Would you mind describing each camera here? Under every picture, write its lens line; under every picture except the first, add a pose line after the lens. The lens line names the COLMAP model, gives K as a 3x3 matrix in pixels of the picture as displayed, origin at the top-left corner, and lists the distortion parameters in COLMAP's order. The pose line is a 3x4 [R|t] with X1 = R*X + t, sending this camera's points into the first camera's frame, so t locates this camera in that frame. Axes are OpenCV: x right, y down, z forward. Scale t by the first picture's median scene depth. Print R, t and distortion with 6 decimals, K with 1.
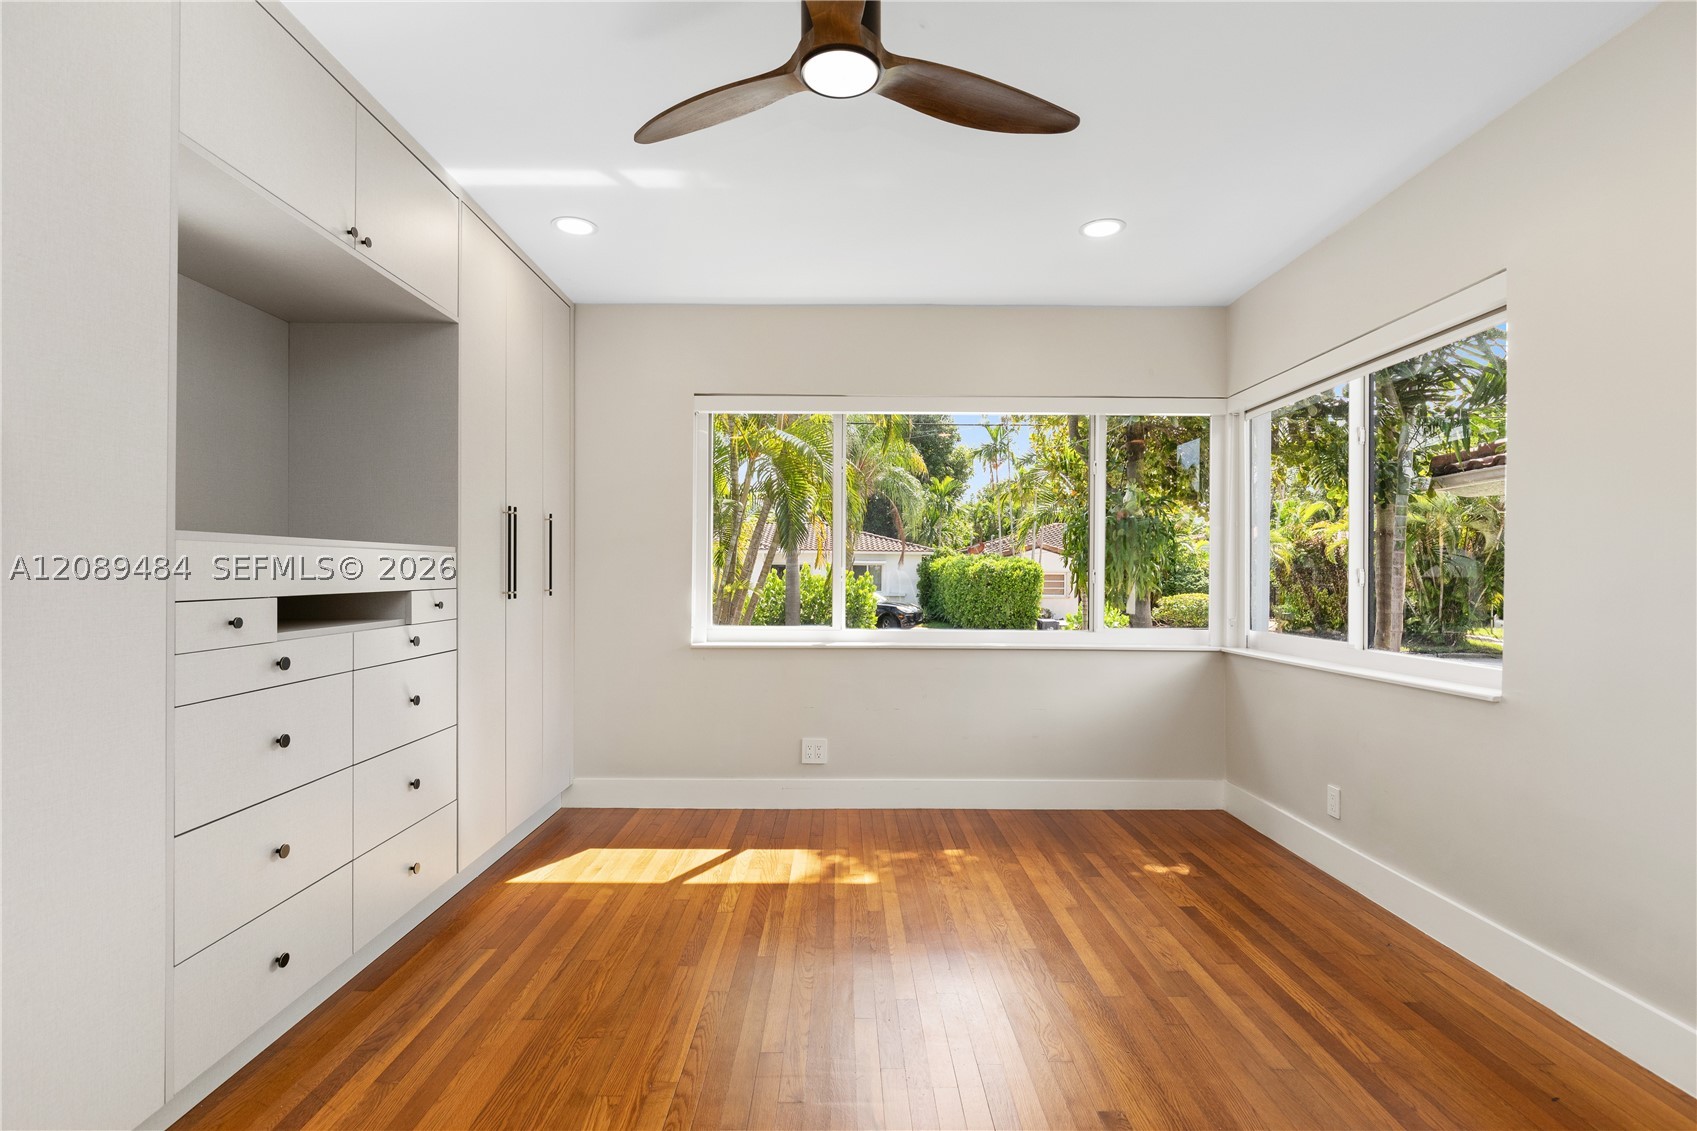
lens RADIAL K [[873.4, 0, 902.8], [0, 873.4, 573.1], [0, 0, 1]] dist [-0.001596, -0.000953]
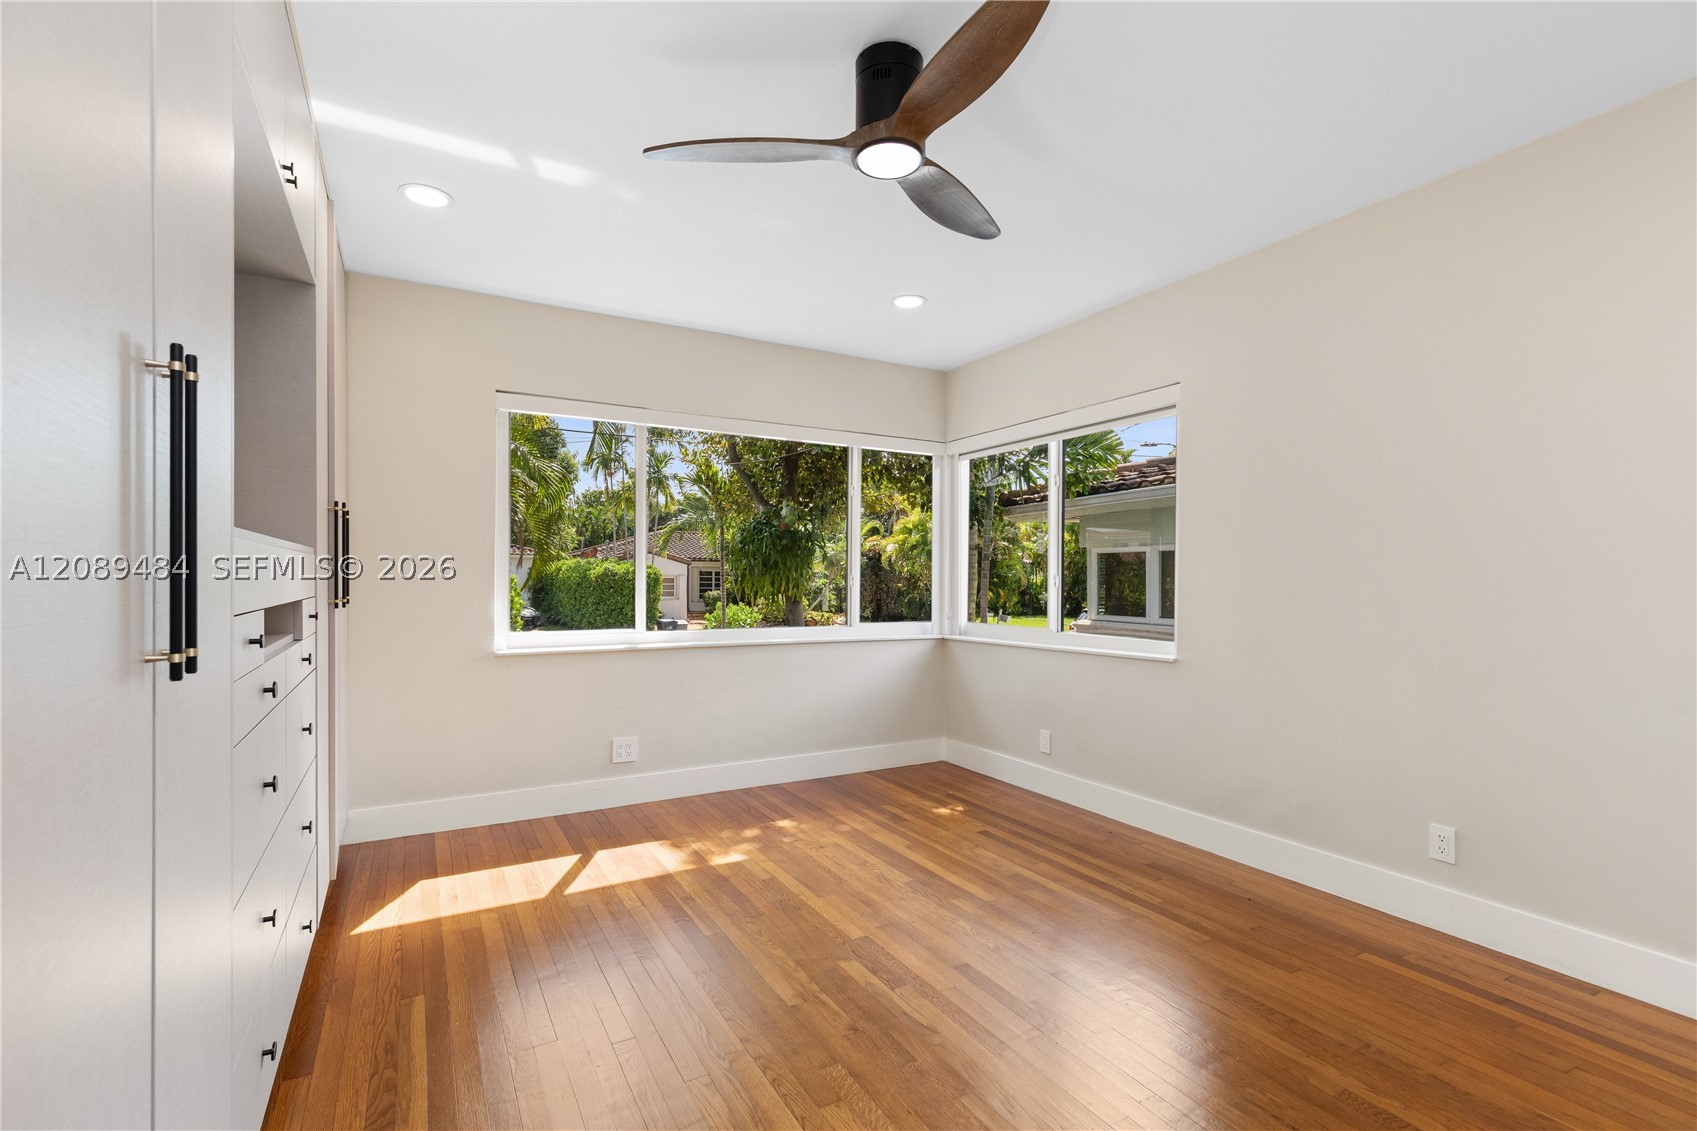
lens RADIAL K [[787.0, 0, 903.2], [0, 787.0, 581.7], [0, 0, 1]] dist [0.012888, -0.003863]
pose [[0.859143, -0.001887, 0.511731, -0.349419], [-0.001653, 0.999978, 0.006464, -0.002440], [-0.511732, -0.006399, 0.859121, 0.034986]]
